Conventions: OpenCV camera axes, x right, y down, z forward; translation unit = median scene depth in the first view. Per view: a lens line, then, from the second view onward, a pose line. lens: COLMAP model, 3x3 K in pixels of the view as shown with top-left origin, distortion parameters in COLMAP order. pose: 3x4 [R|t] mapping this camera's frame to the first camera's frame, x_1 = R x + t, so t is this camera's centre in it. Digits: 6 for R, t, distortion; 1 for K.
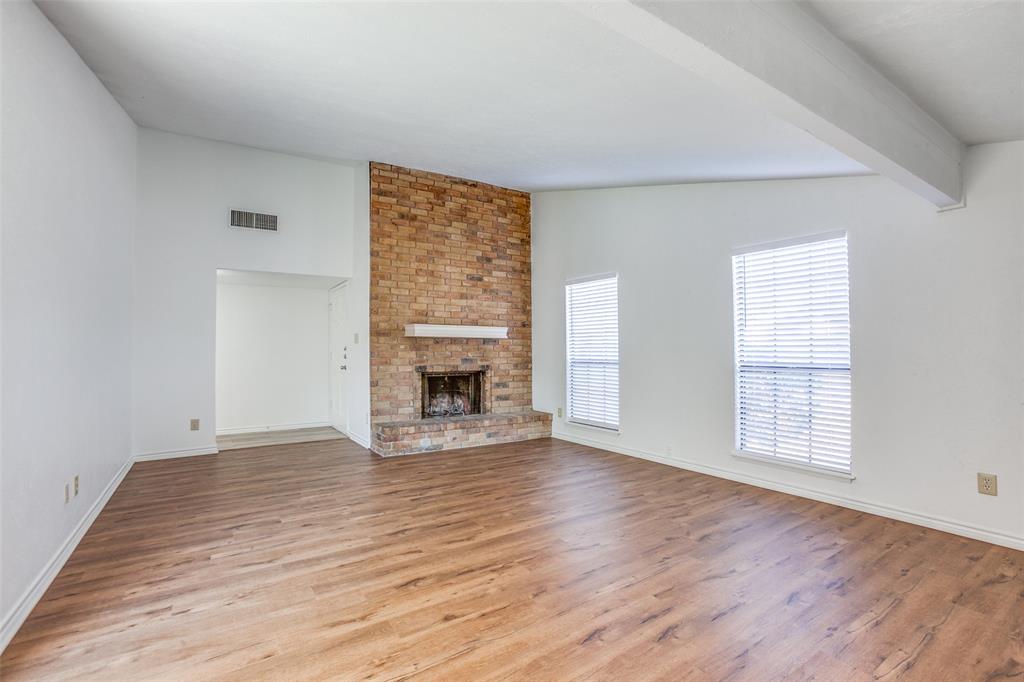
lens RADIAL K [[465.3, 0, 512.9], [0, 465.3, 337.7], [0, 0, 1]] dist [-0.068123, 0.023766]
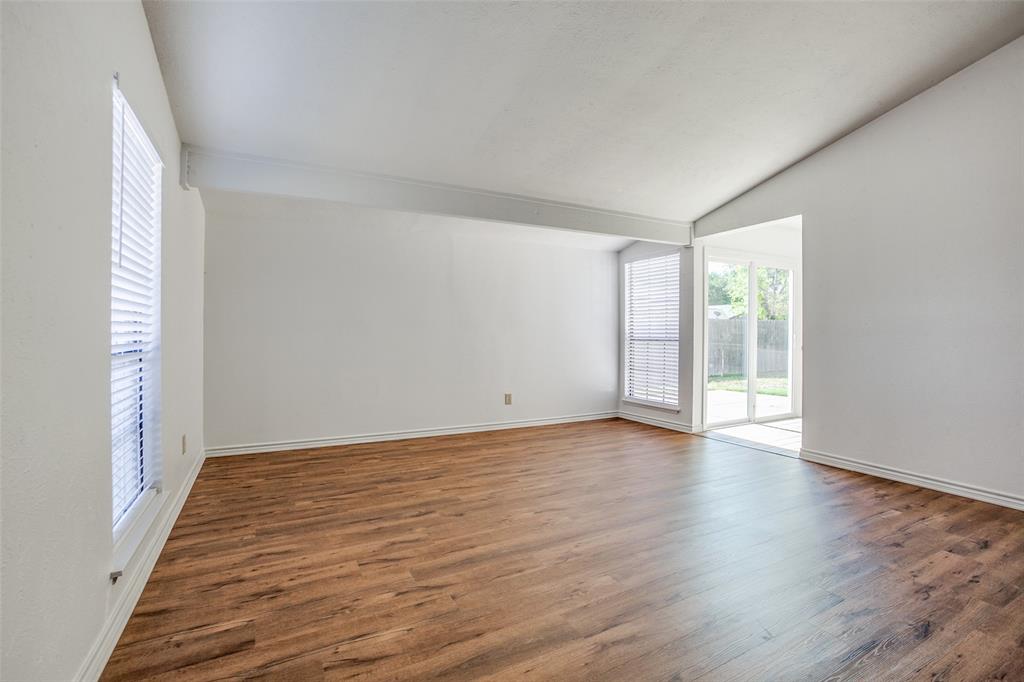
lens RADIAL K [[465.3, 0, 503.8], [0, 465.3, 341.6], [0, 0, 1]] dist [-0.068123, 0.023766]
pose [[-0.992913, 0.002372, 0.118821, 0.093213], [0.002376, 0.999997, -0.000115, 0.050042], [-0.118821, 0.000168, -0.992916, 1.415841]]
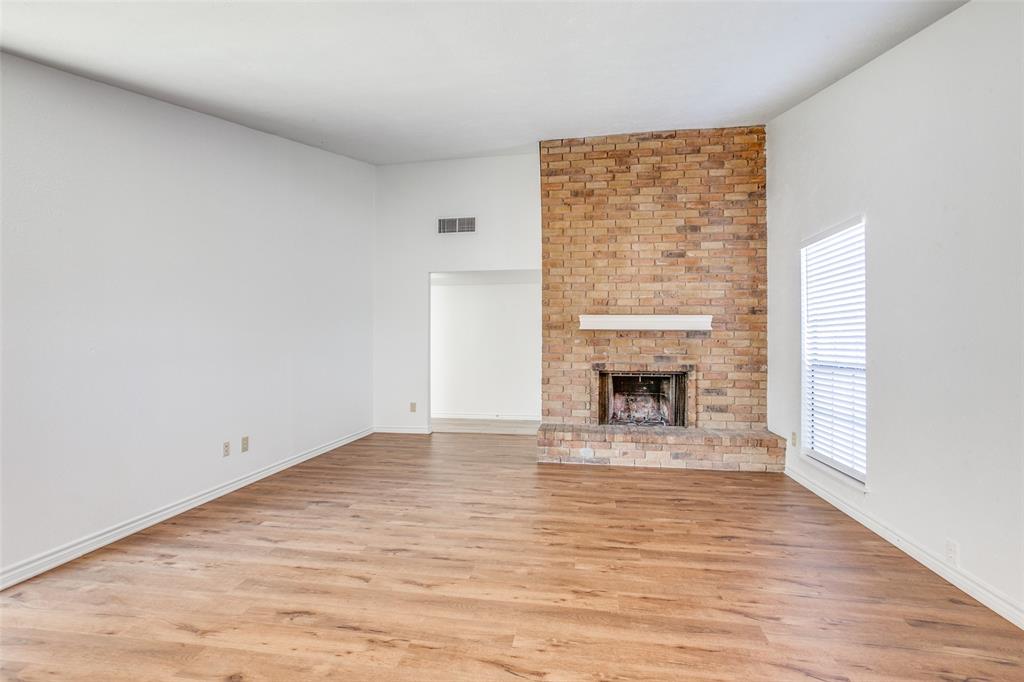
lens RADIAL K [[460.5, 0, 513.5], [0, 460.5, 338.8], [0, 0, 1]] dist [-0.037945, 0.020660]
pose [[0.731314, -0.001277, -0.682040, 0.393026], [0.012749, 0.999849, 0.011798, 0.004094], [0.681922, -0.017323, 0.731220, 0.384681]]
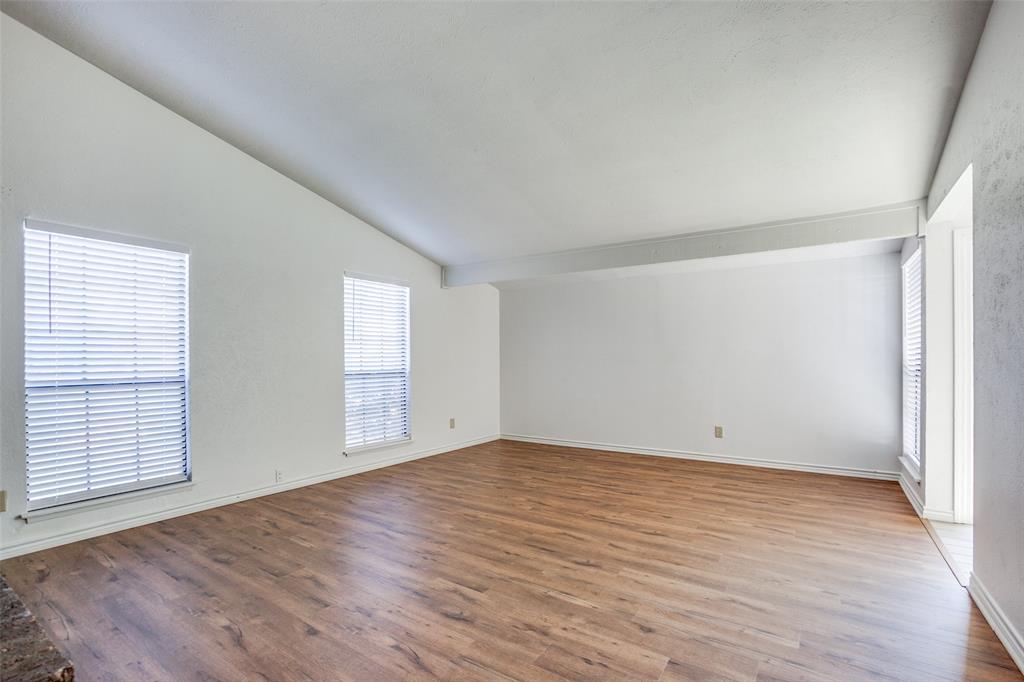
lens RADIAL K [[465.3, 0, 509.3], [0, 465.3, 350.1], [0, 0, 1]] dist [-0.068123, 0.023766]
pose [[-0.371205, 0.025313, 0.928206, -0.757483], [-0.012208, 0.999409, -0.032137, 0.034240], [-0.928471, -0.023261, -0.370676, 1.099499]]
